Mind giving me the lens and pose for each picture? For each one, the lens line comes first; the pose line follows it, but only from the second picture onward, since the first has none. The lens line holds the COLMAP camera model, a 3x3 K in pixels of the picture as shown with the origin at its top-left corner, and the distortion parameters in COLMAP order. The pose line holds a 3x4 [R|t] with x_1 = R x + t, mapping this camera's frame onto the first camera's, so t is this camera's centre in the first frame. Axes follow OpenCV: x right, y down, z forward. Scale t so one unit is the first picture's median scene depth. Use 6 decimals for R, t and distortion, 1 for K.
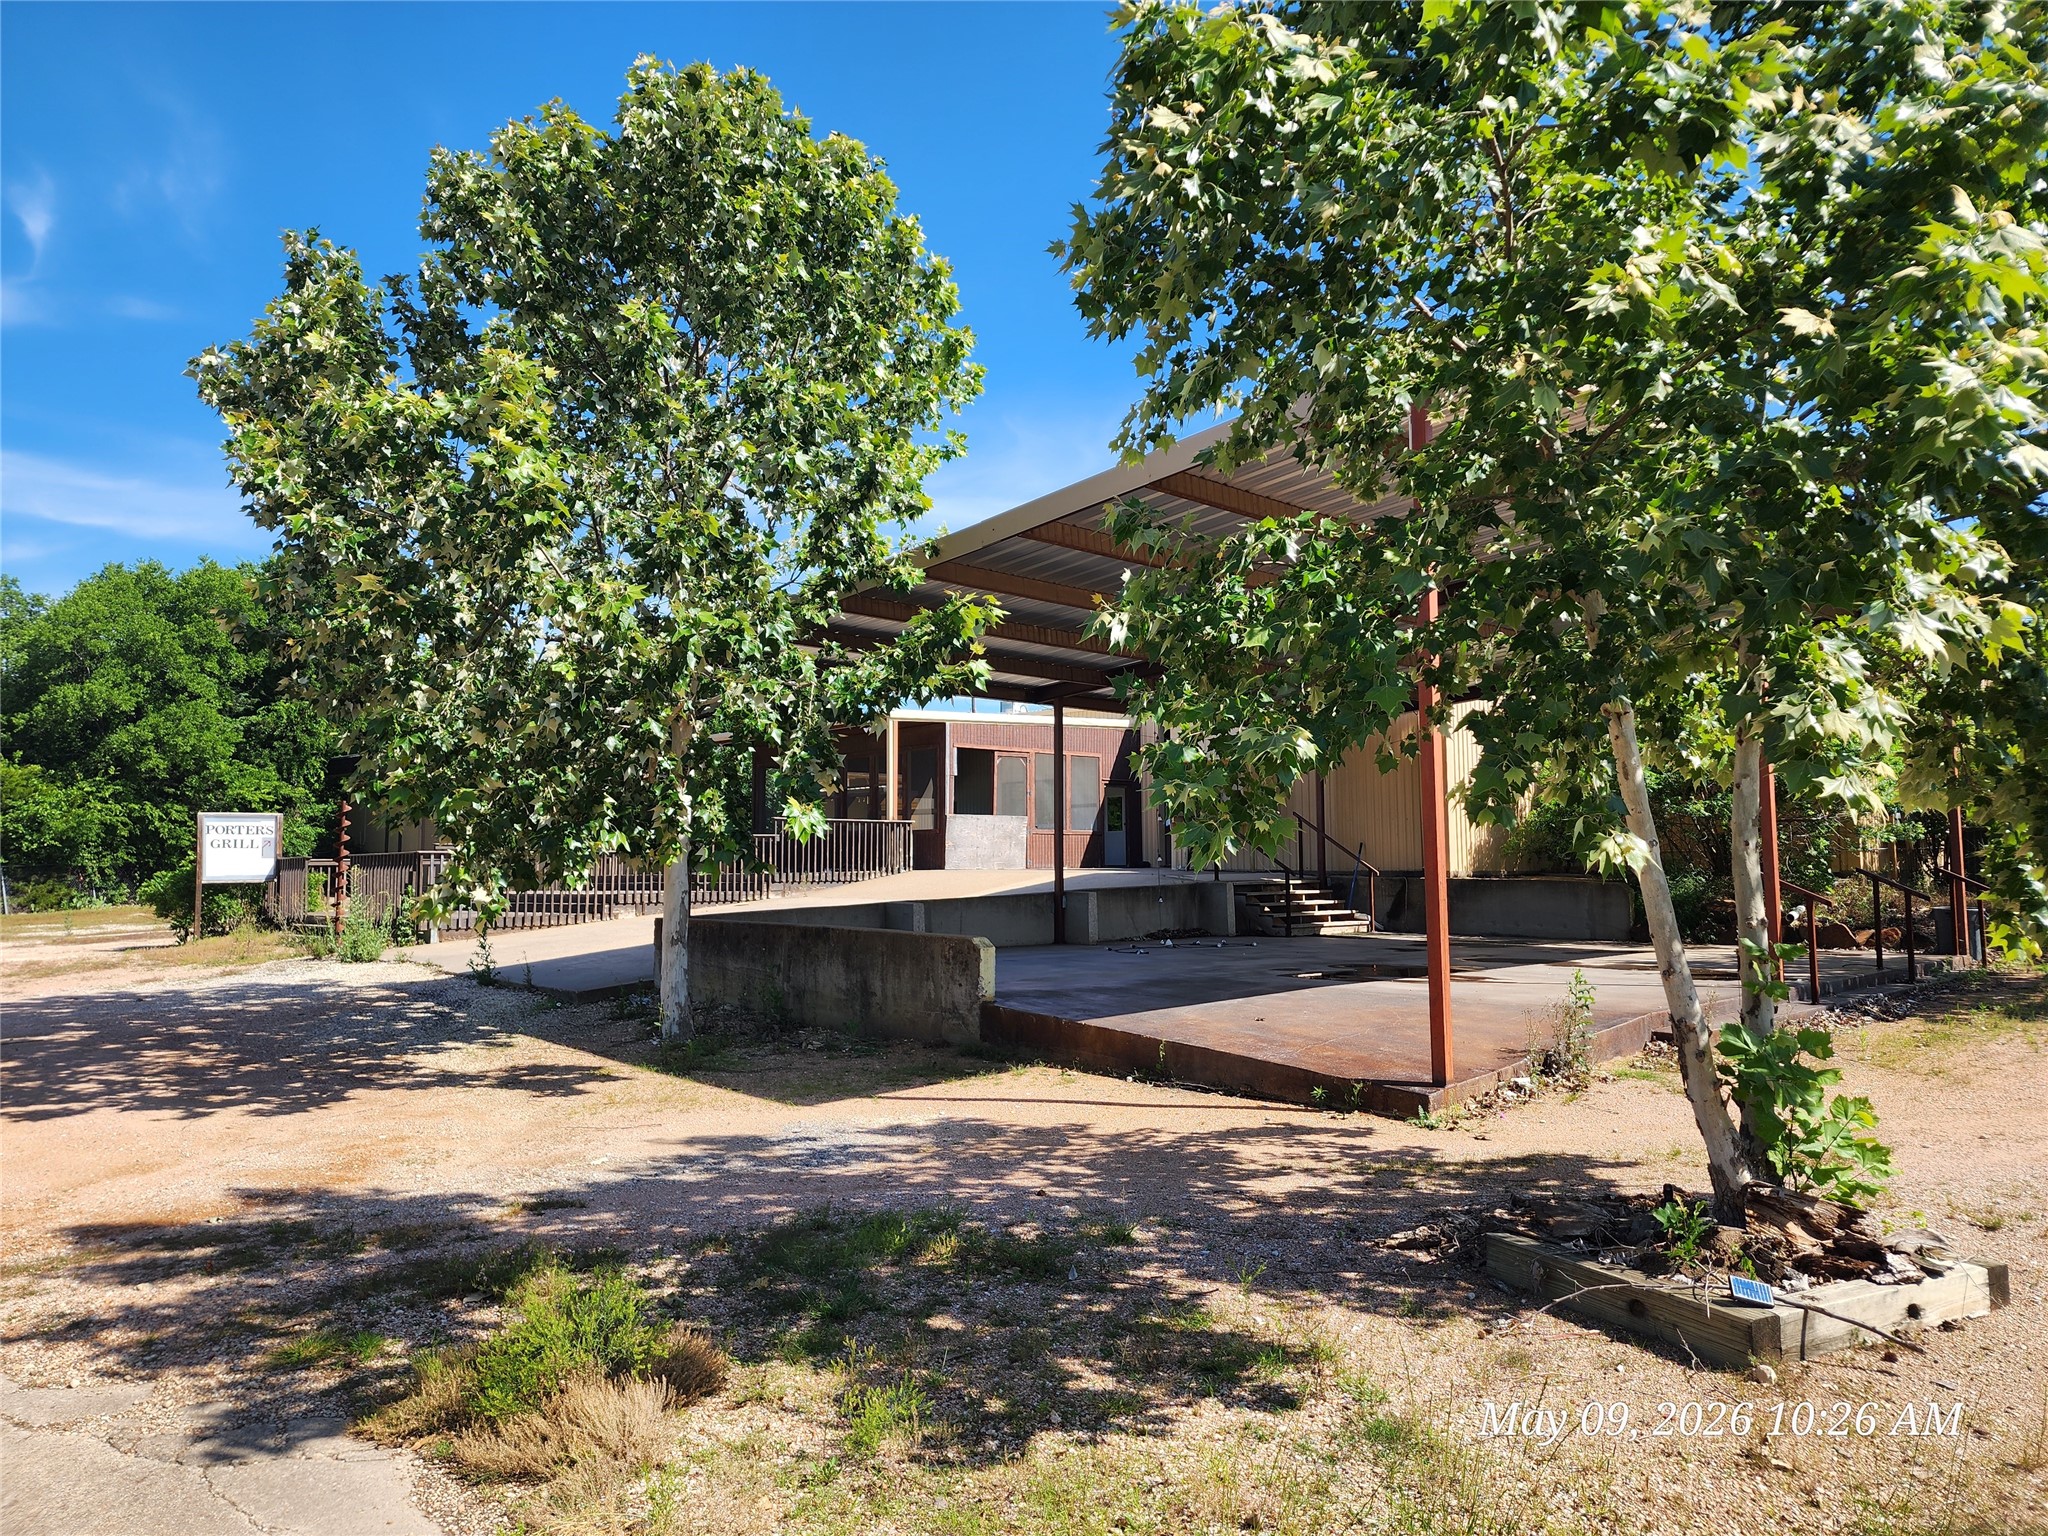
lens RADIAL K [[1363.6, 0, 1027.3], [0, 1363.6, 756.3], [0, 0, 1]] dist [0.065108, -0.060683]
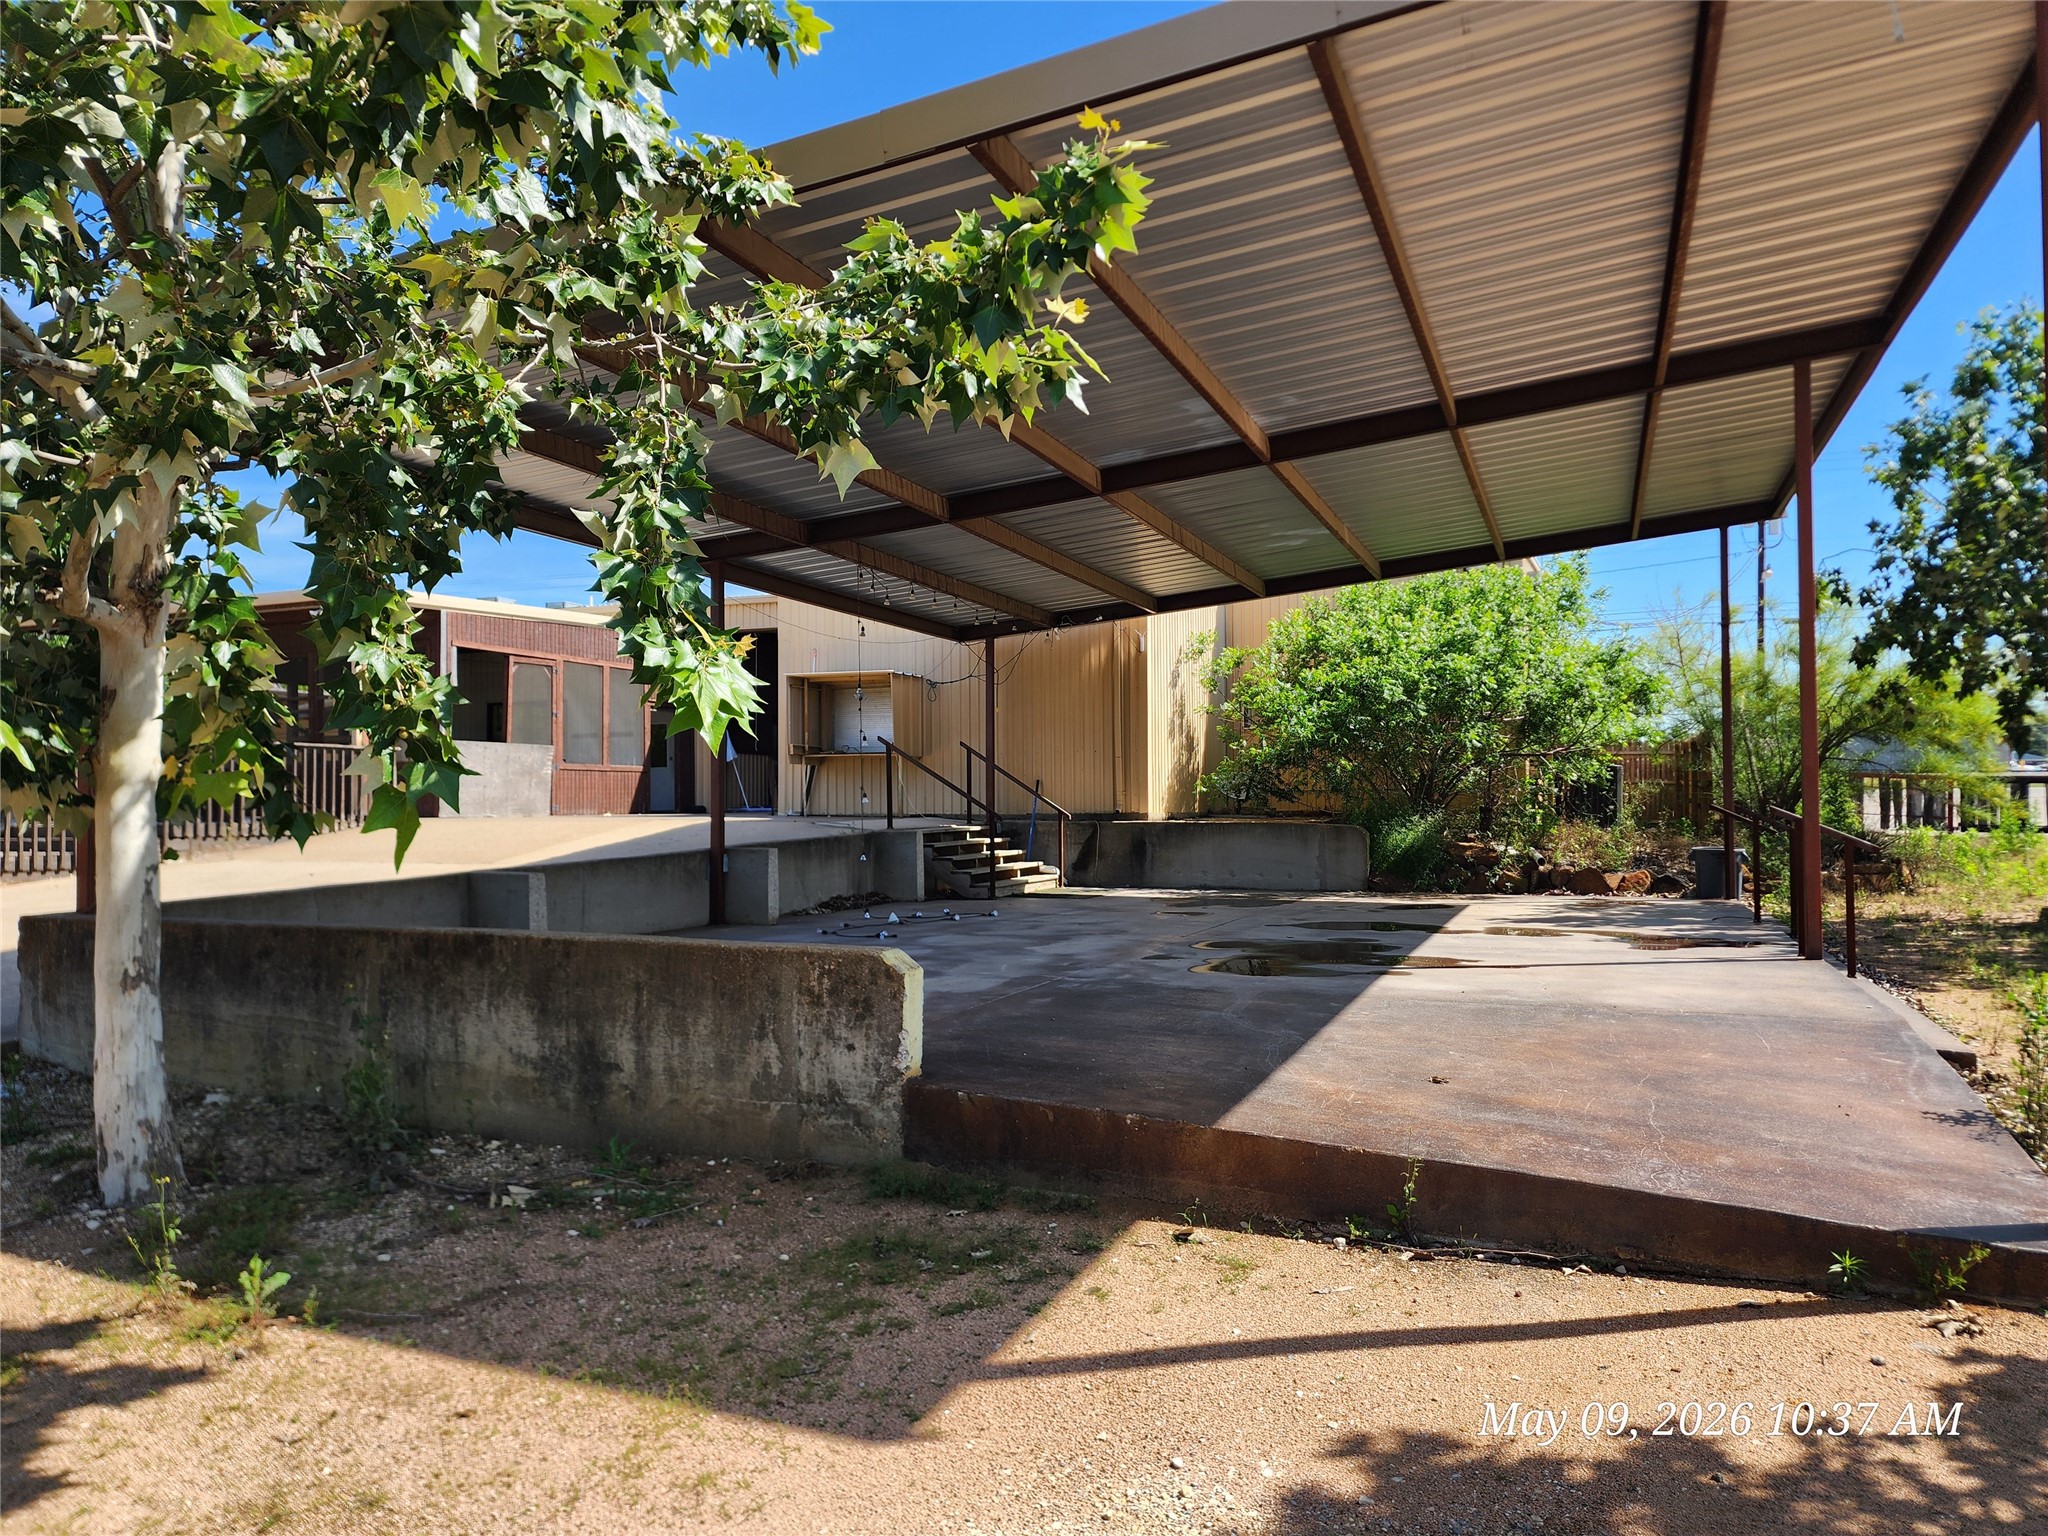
lens RADIAL K [[1380.8, 0, 1024.0], [0, 1380.8, 768.0], [0, 0, 1]] dist [0.073035, -0.066902]
pose [[0.912419, 0.005032, 0.409226, -0.099881], [-0.025059, 0.998735, 0.043590, 0.021857], [-0.408489, -0.050027, 0.911391, 0.264546]]
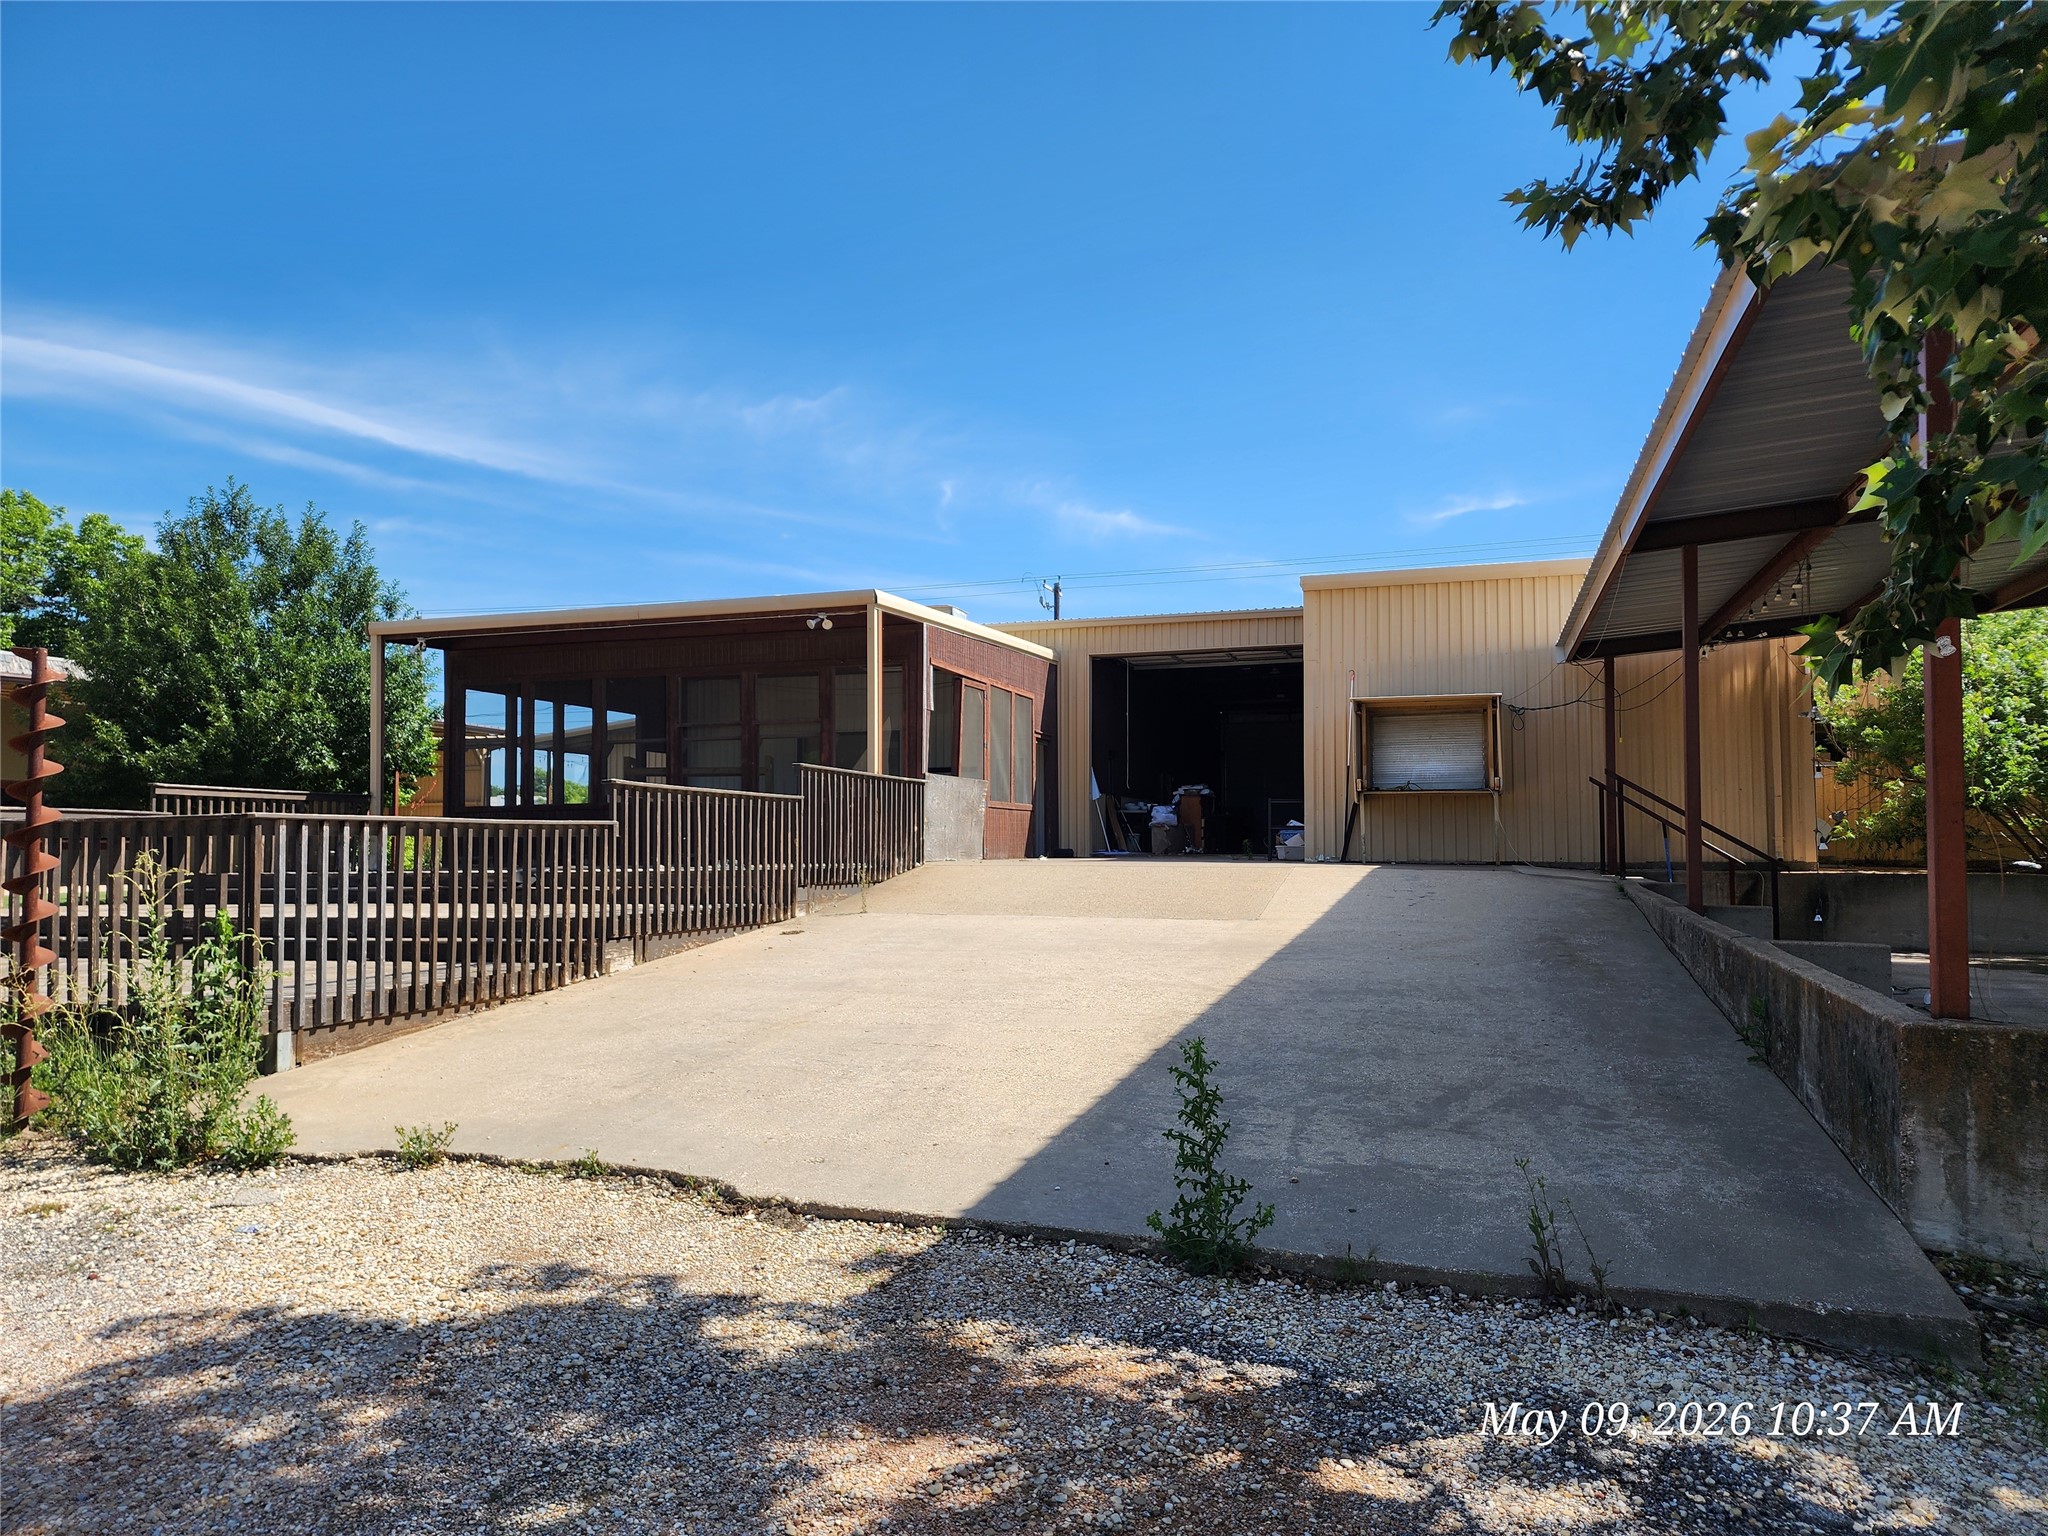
lens RADIAL K [[1380.8, 0, 1024.0], [0, 1380.8, 768.0], [0, 0, 1]] dist [0.073035, -0.066902]
pose [[0.876886, 0.030497, 0.479731, -0.403247], [-0.039008, 0.999209, 0.007781, 0.043173], [-0.479114, -0.025536, 0.877381, 0.542082]]
